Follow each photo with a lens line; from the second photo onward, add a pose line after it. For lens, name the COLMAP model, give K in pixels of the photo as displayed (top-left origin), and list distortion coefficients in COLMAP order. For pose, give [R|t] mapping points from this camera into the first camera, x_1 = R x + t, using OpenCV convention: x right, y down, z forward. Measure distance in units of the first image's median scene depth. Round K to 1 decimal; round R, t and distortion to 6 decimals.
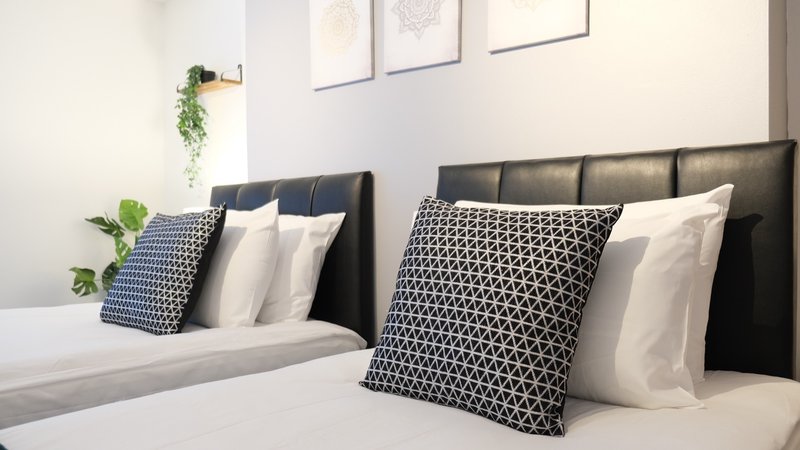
lens RADIAL K [[609.4, 0, 392.8], [0, 609.4, 233.3], [0, 0, 1]] dist [-0.018290, -0.039385]
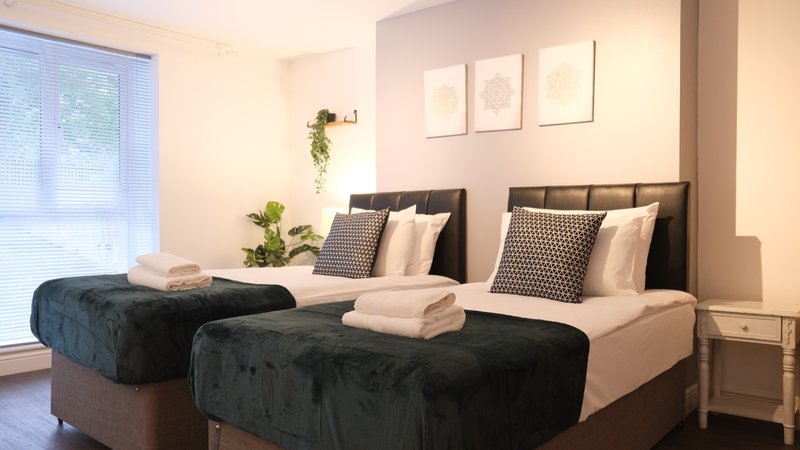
lens RADIAL K [[609.4, 0, 399.0], [0, 609.4, 224.9], [0, 0, 1]] dist [-0.018290, -0.039385]
pose [[0.999962, 0.008590, 0.001411, -0.229757], [-0.008578, 0.999928, -0.008397, 0.015742], [-0.001483, 0.008385, 0.999964, -0.724272]]
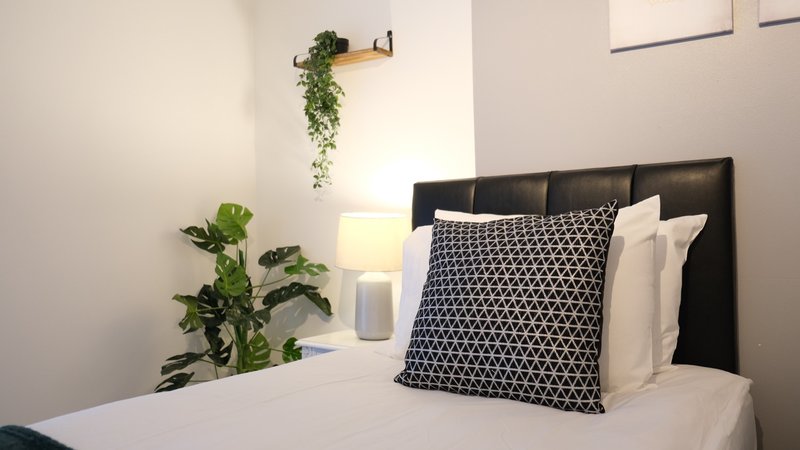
lens RADIAL K [[609.4, 0, 405.8], [0, 609.4, 244.6], [0, 0, 1]] dist [-0.018290, -0.039385]
pose [[0.987500, -0.005299, 0.157527, -0.558688], [0.006230, 0.999966, -0.005421, 0.003740], [-0.157493, 0.006334, 0.987500, 0.349170]]
